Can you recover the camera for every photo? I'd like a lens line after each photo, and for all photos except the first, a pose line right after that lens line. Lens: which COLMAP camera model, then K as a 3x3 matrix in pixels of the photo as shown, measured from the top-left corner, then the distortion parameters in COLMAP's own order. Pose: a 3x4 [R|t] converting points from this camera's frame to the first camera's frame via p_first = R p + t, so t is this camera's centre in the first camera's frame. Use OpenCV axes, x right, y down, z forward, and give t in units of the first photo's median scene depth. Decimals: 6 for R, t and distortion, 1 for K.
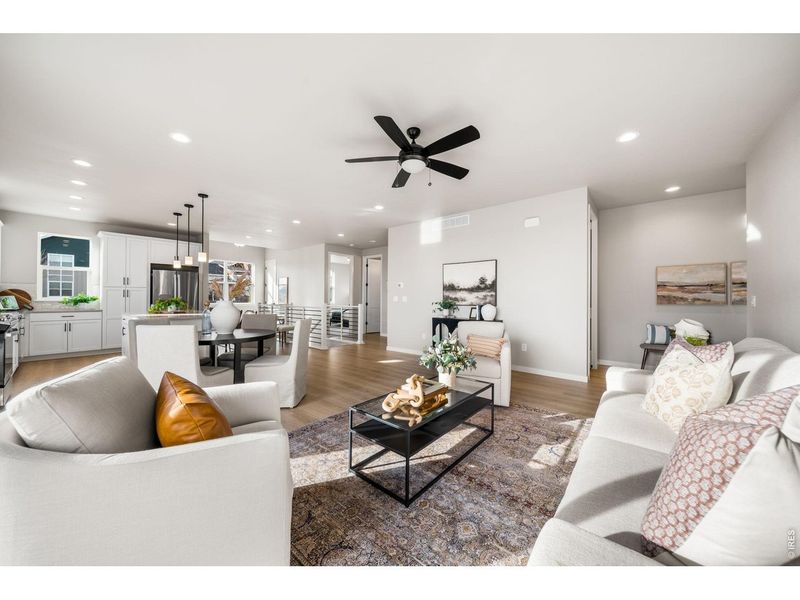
lens RADIAL K [[284.9, 0, 402.6], [0, 284.9, 297.0], [0, 0, 1]] dist [-0.002246, -0.000461]
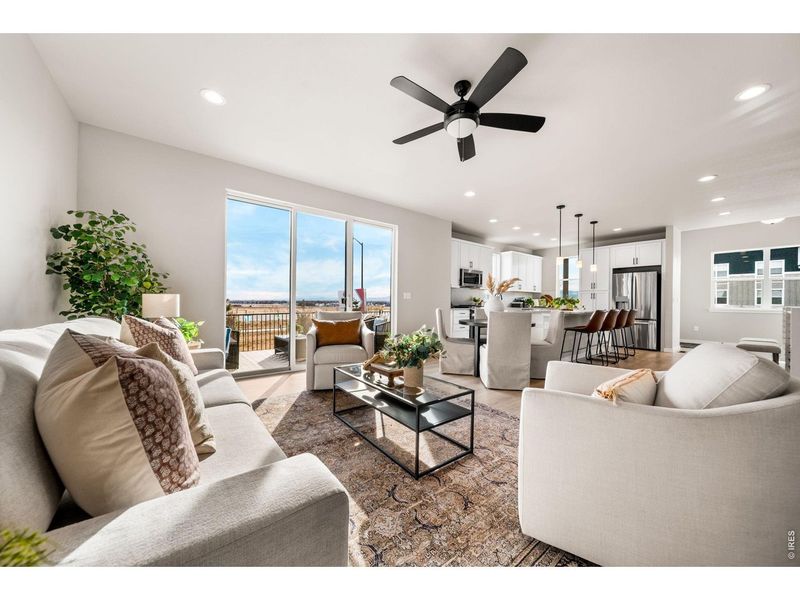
lens RADIAL K [[284.9, 0, 400.7], [0, 284.9, 300.8], [0, 0, 1]] dist [-0.002246, -0.000461]
pose [[-0.211206, -0.010369, -0.977387, 1.024467], [-0.008432, 0.999926, -0.008787, 0.066966], [0.977405, 0.006385, -0.211278, 1.147493]]
